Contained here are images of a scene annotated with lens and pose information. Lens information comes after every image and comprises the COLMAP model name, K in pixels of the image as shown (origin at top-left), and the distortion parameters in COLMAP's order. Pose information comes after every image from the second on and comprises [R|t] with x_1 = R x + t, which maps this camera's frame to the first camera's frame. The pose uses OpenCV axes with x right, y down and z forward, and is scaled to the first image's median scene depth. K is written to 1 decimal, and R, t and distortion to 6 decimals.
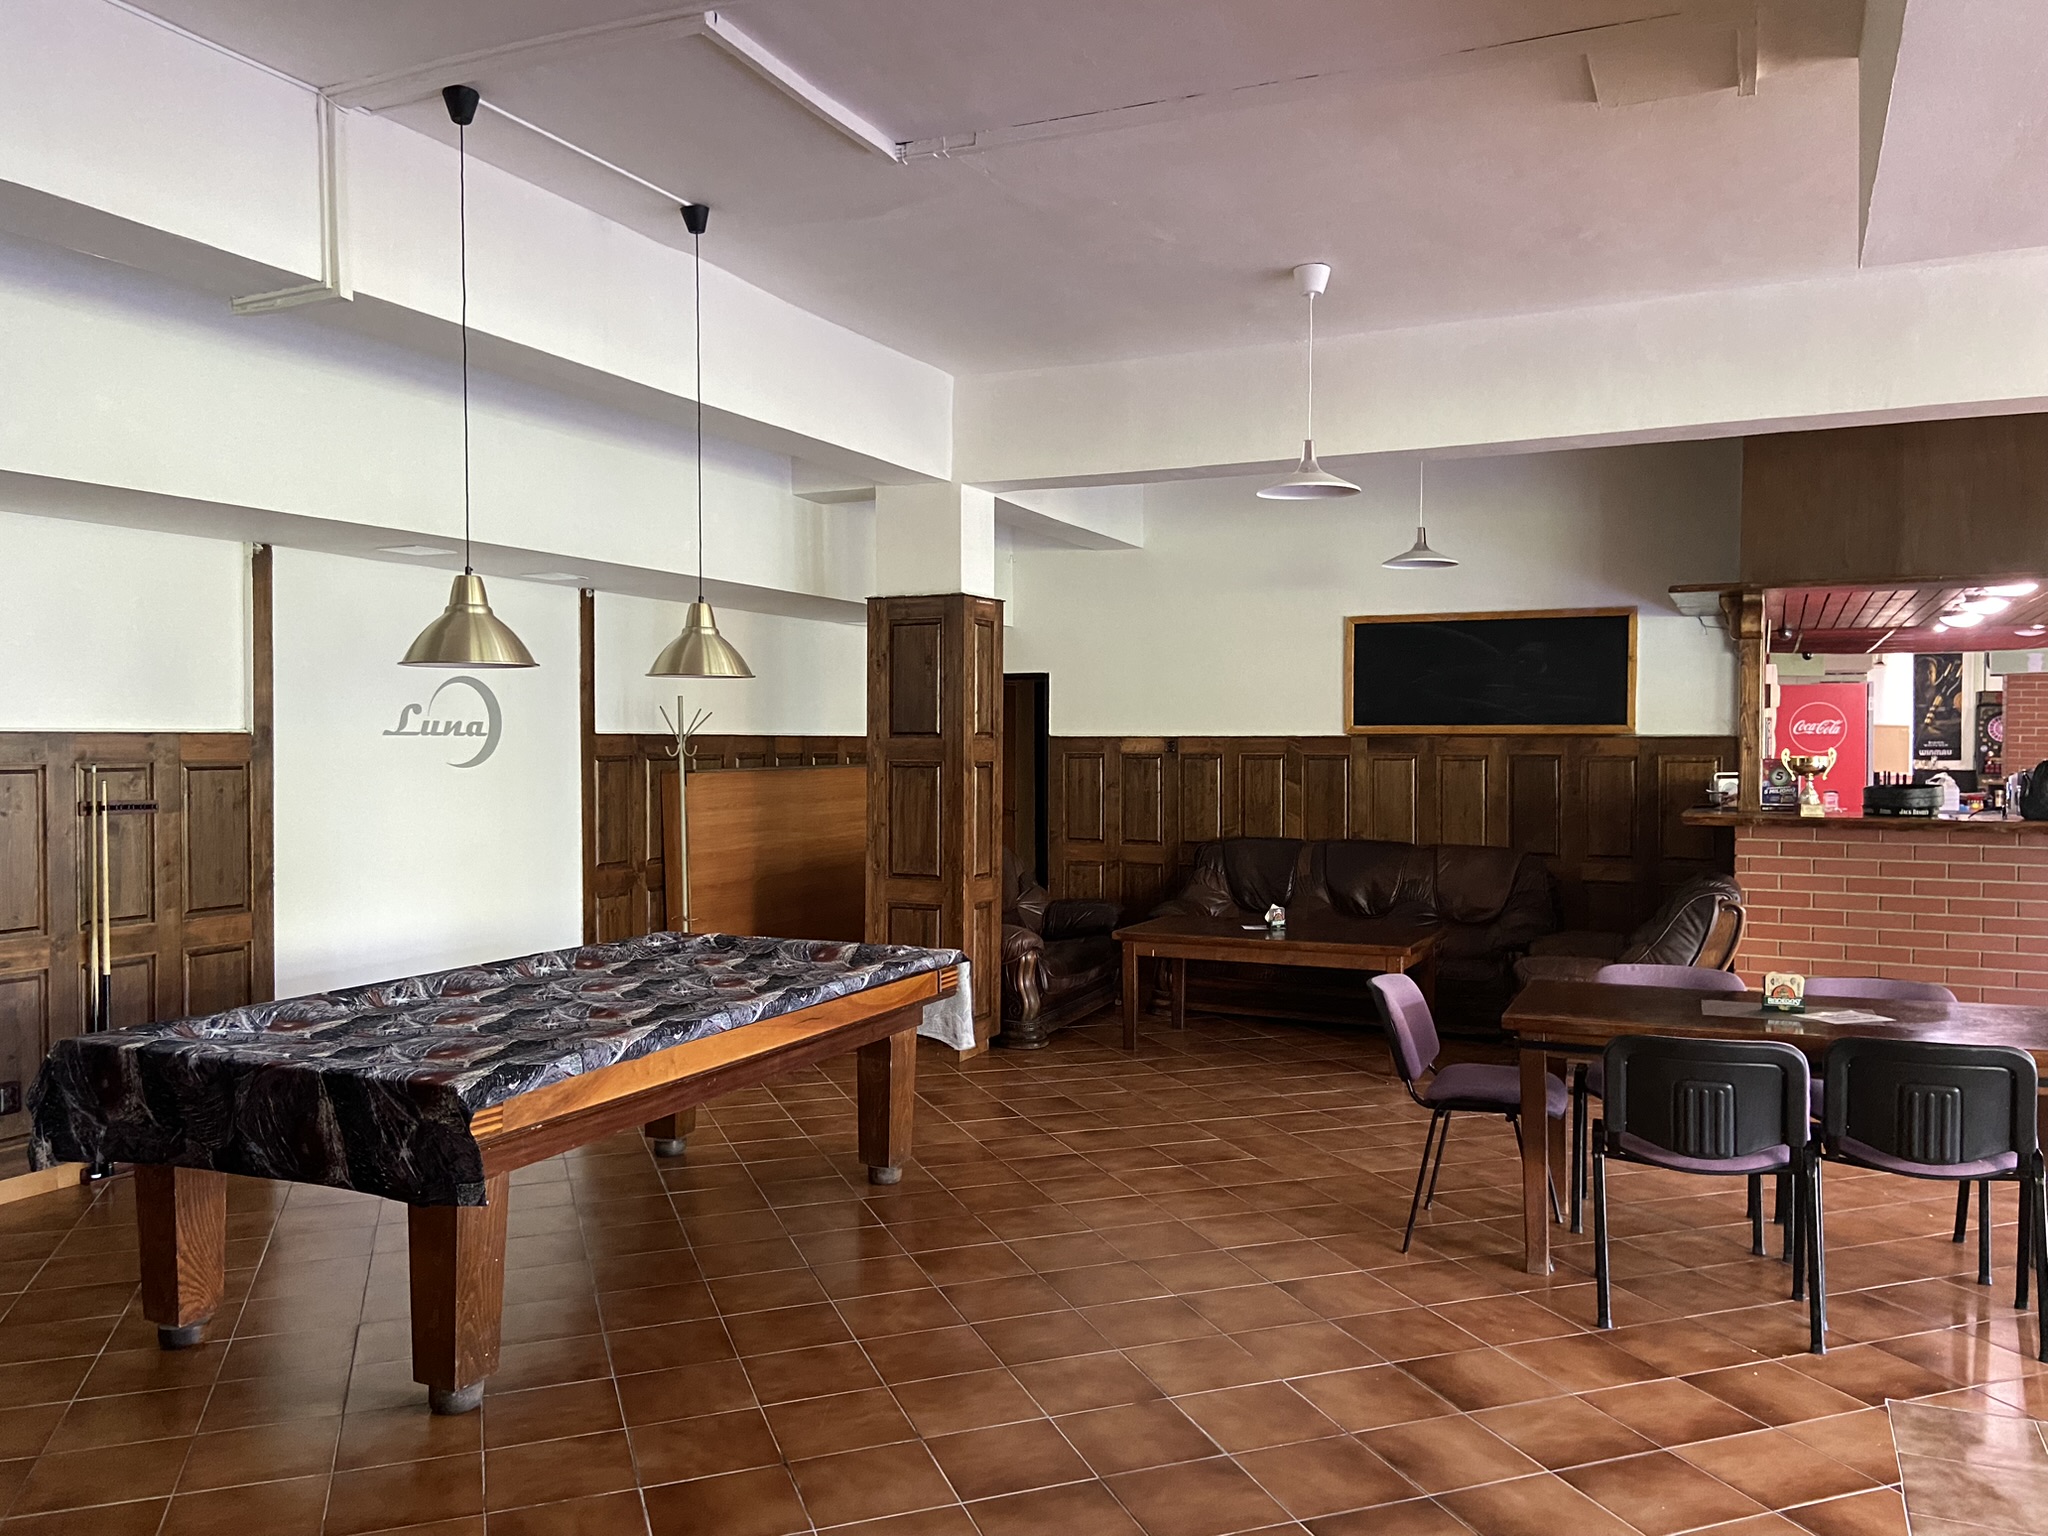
lens RADIAL K [[1540.1, 0, 1024.0], [0, 1540.1, 768.0], [0, 0, 1]] dist [0.100796, 0.000450]
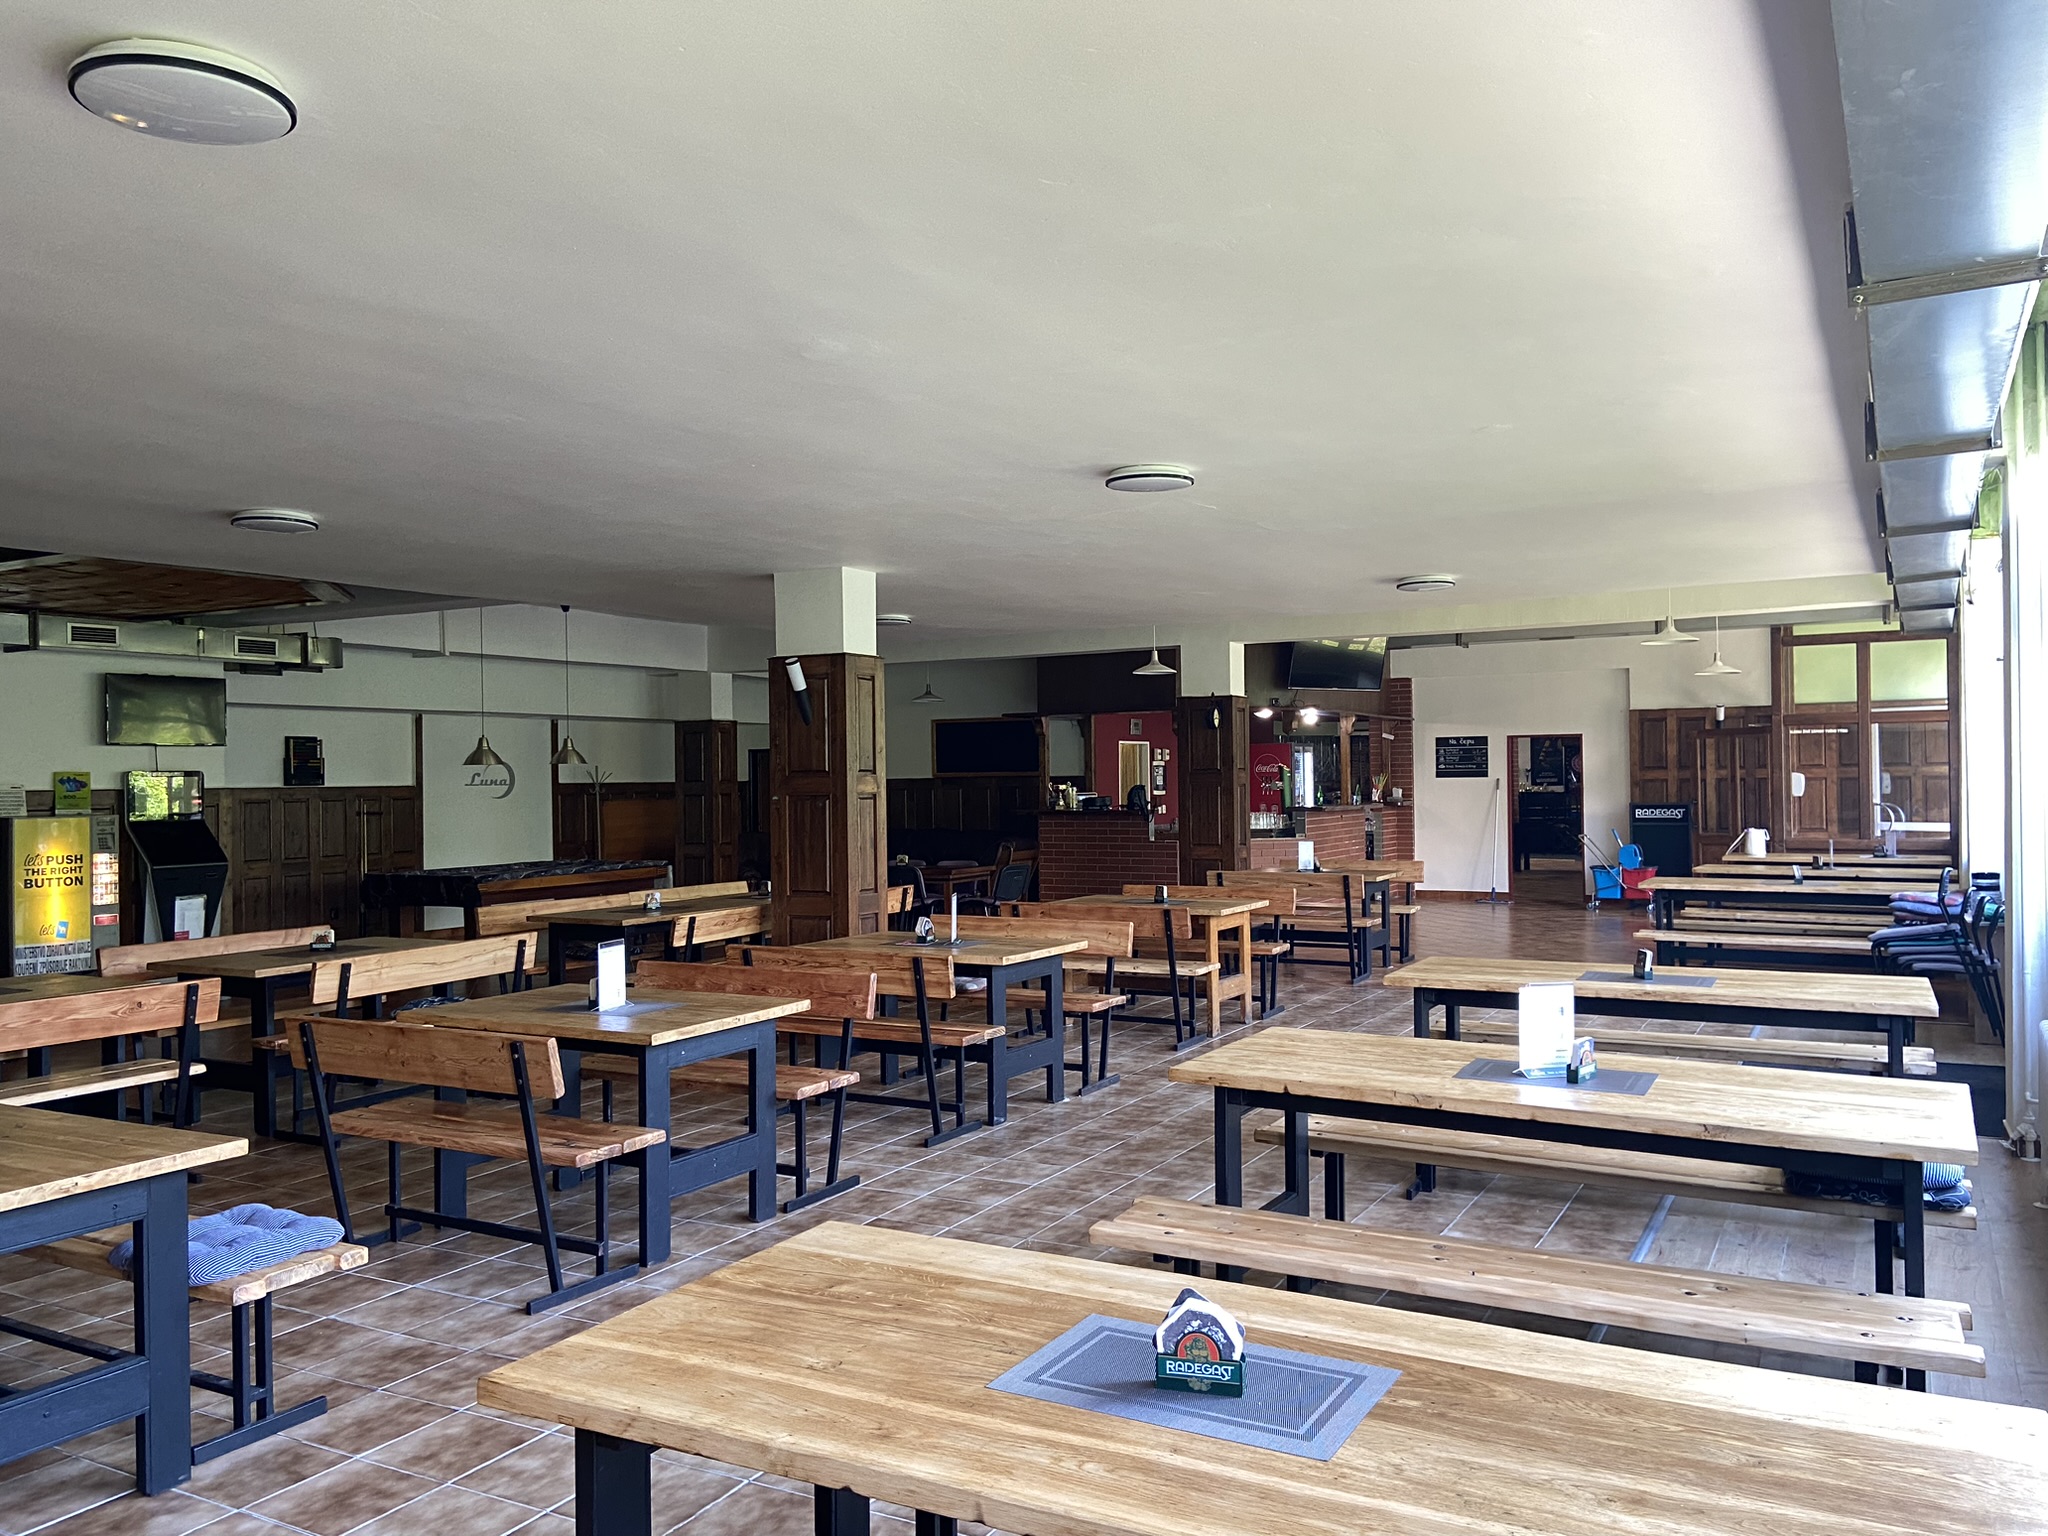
lens RADIAL K [[1540.1, 0, 1024.0], [0, 1540.1, 768.0], [0, 0, 1]] dist [0.100796, 0.000450]
pose [[0.997898, -0.016369, -0.062698, 0.695006], [0.014751, 0.999548, -0.026187, 0.031698], [0.063099, 0.025207, 0.997689, -1.551817]]
